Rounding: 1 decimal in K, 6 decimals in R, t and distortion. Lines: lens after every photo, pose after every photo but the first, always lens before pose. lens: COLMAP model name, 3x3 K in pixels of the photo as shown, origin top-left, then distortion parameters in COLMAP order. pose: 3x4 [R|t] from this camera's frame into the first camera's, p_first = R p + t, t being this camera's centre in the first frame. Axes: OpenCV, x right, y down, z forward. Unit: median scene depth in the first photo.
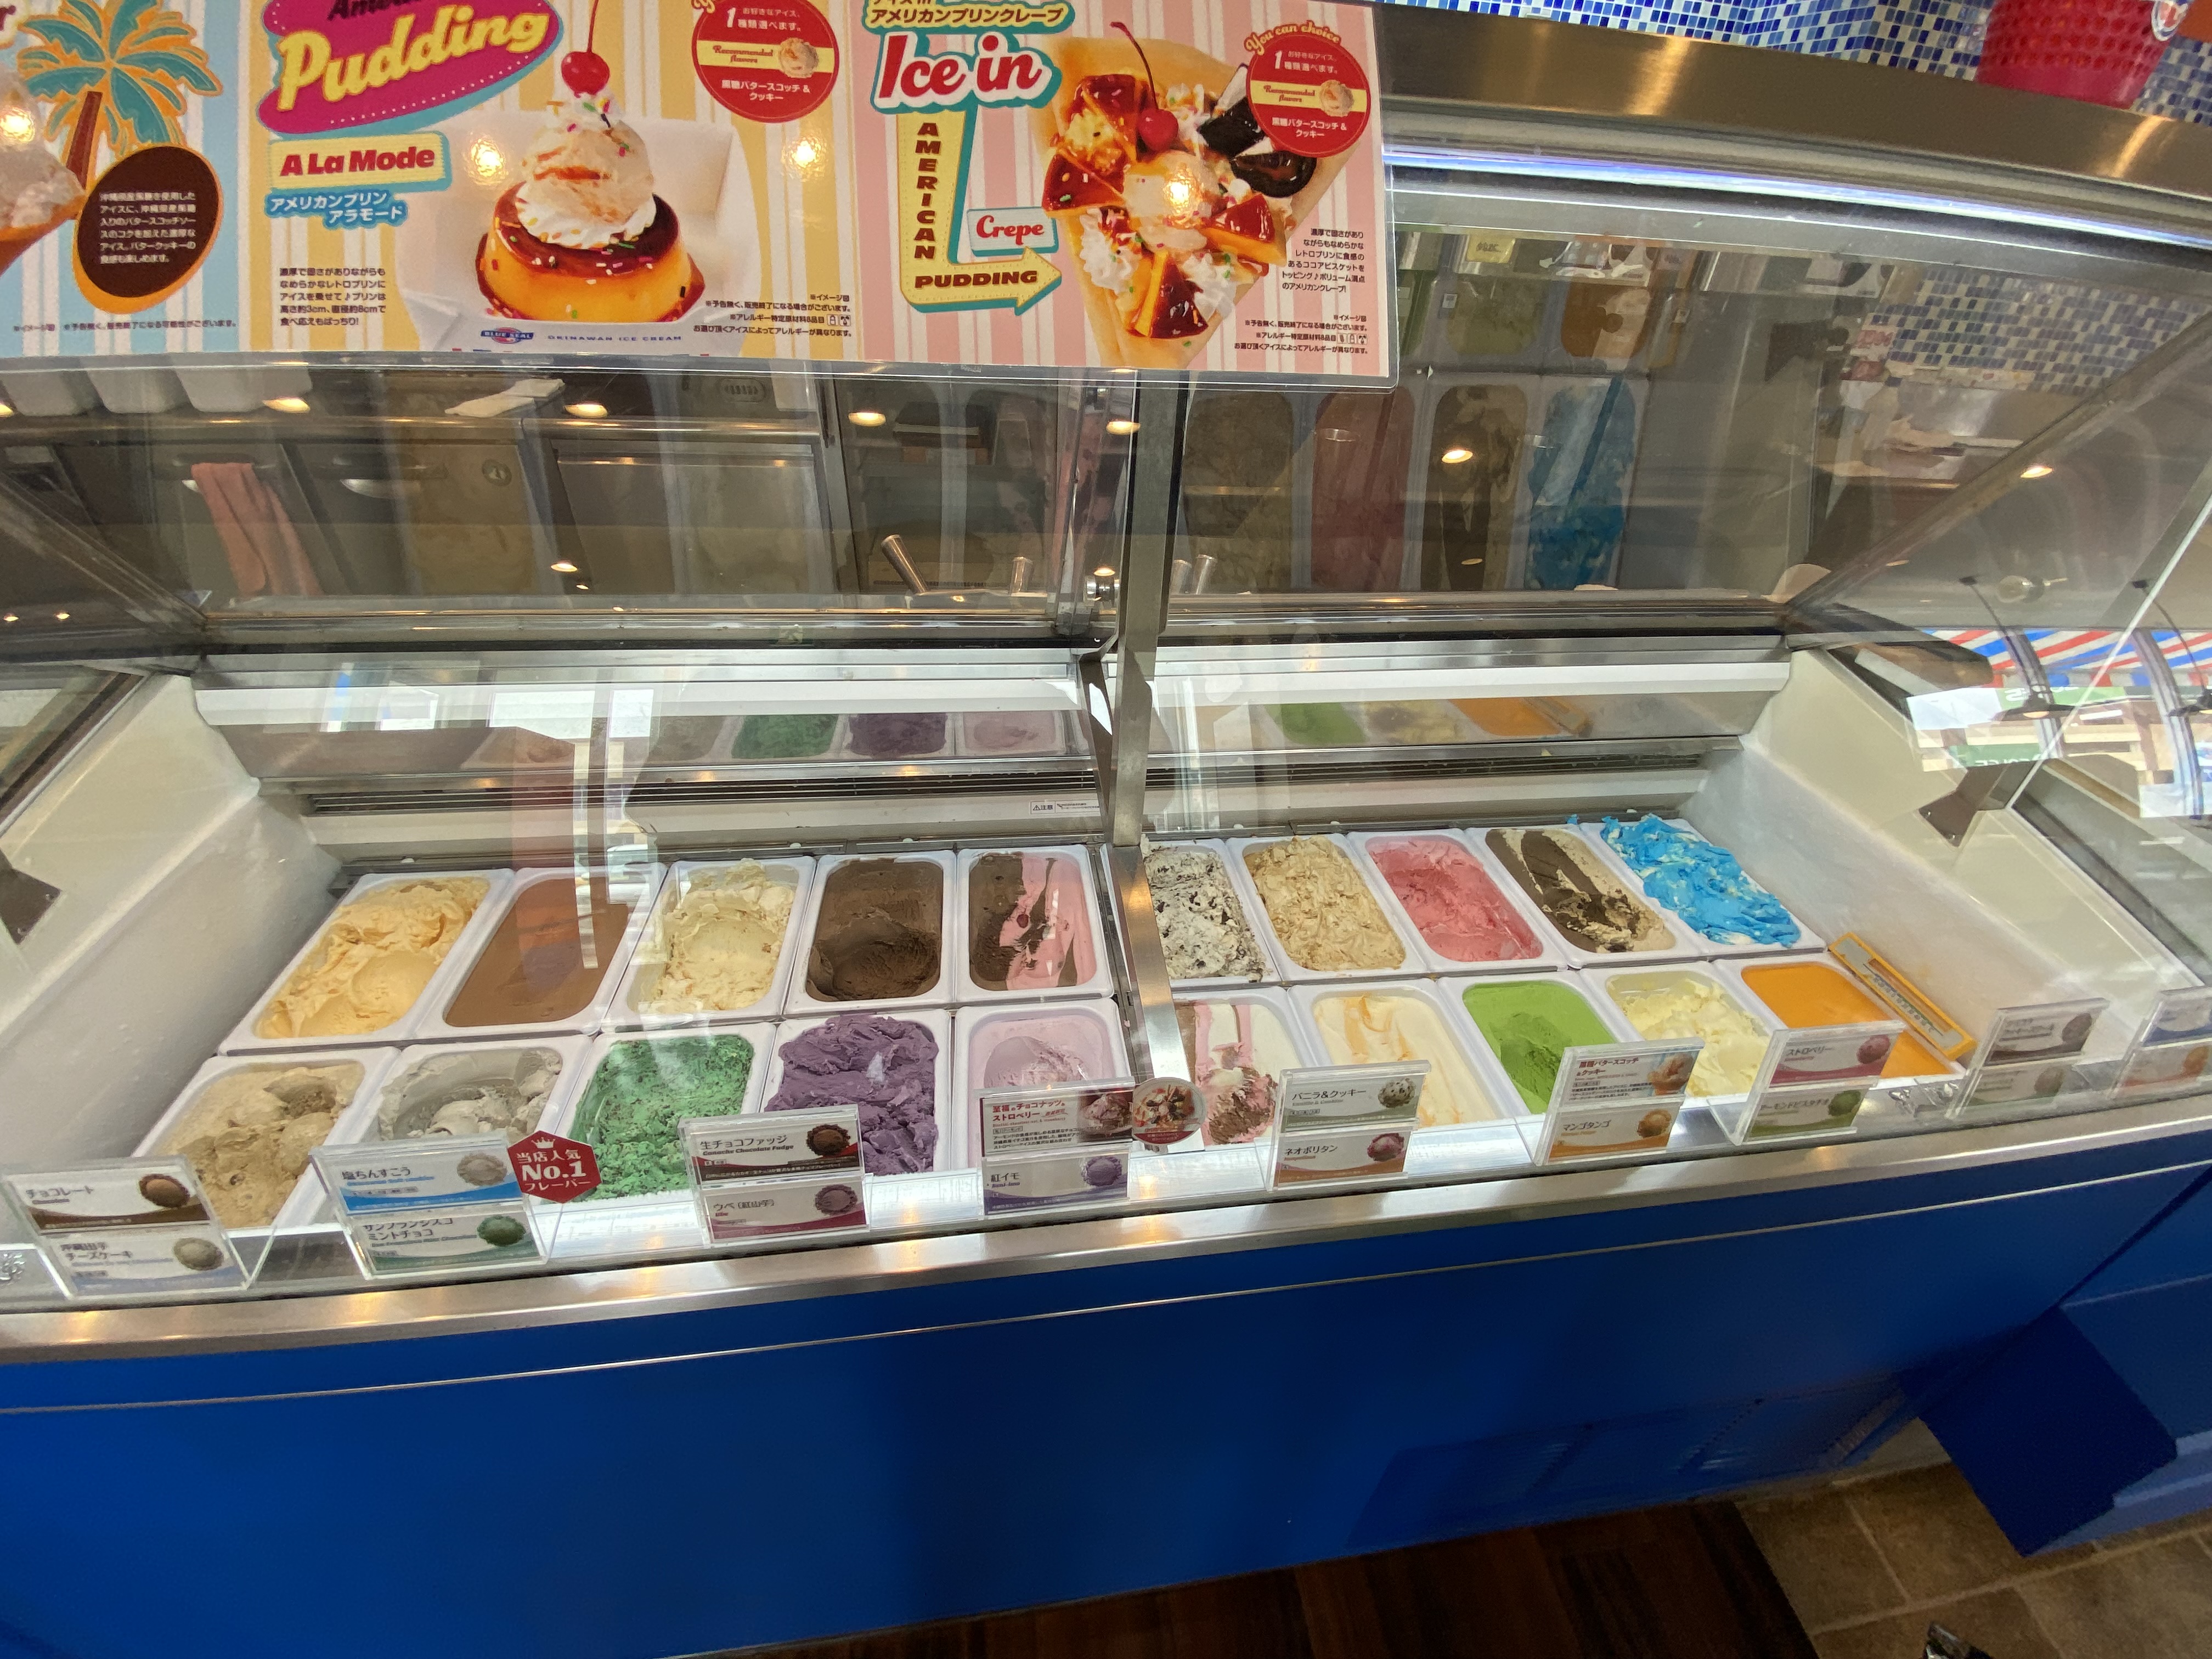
lens RADIAL K [[883.0, 0, 1086.4], [0, 883.0, 877.9], [0, 0, 1]] dist [0.012846, -0.007348]
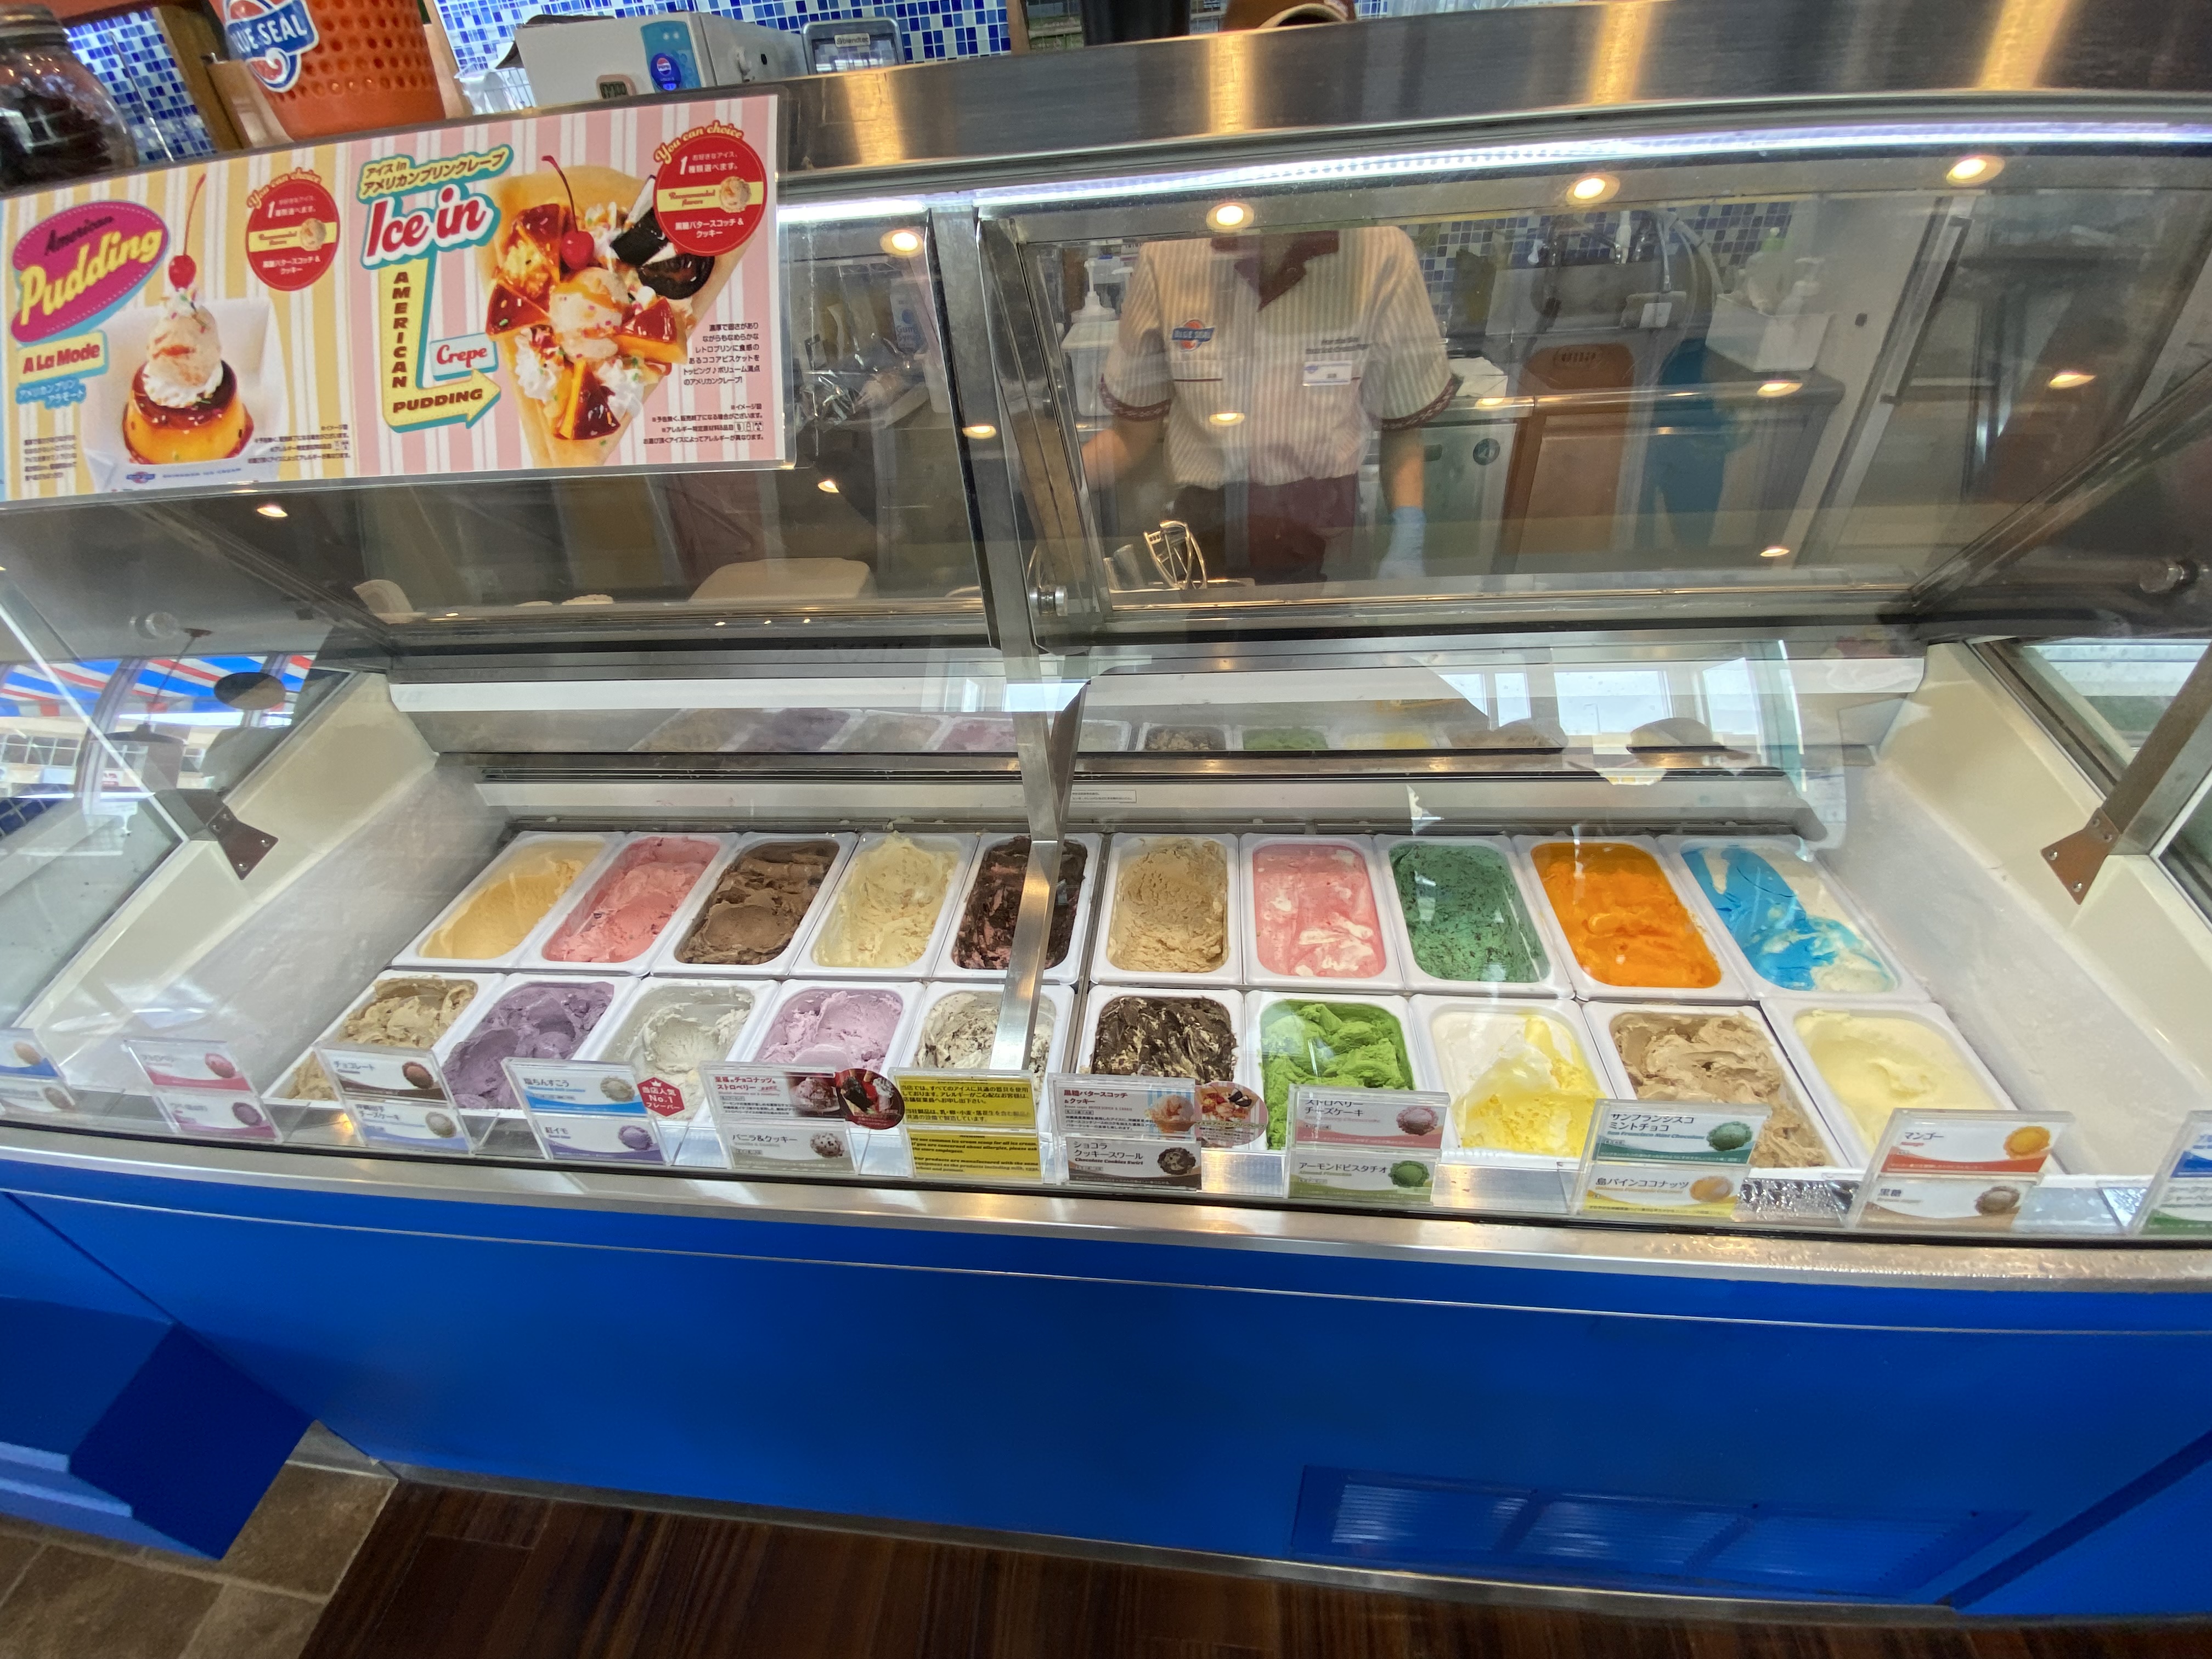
lens RADIAL K [[883.0, 0, 1083.7], [0, 883.0, 906.2], [0, 0, 1]] dist [0.012846, -0.007348]
pose [[0.963640, 0.071346, -0.257505, 1.092591], [-0.055262, 0.996073, 0.069175, -0.121487], [0.261429, -0.052430, 0.963798, 0.027009]]
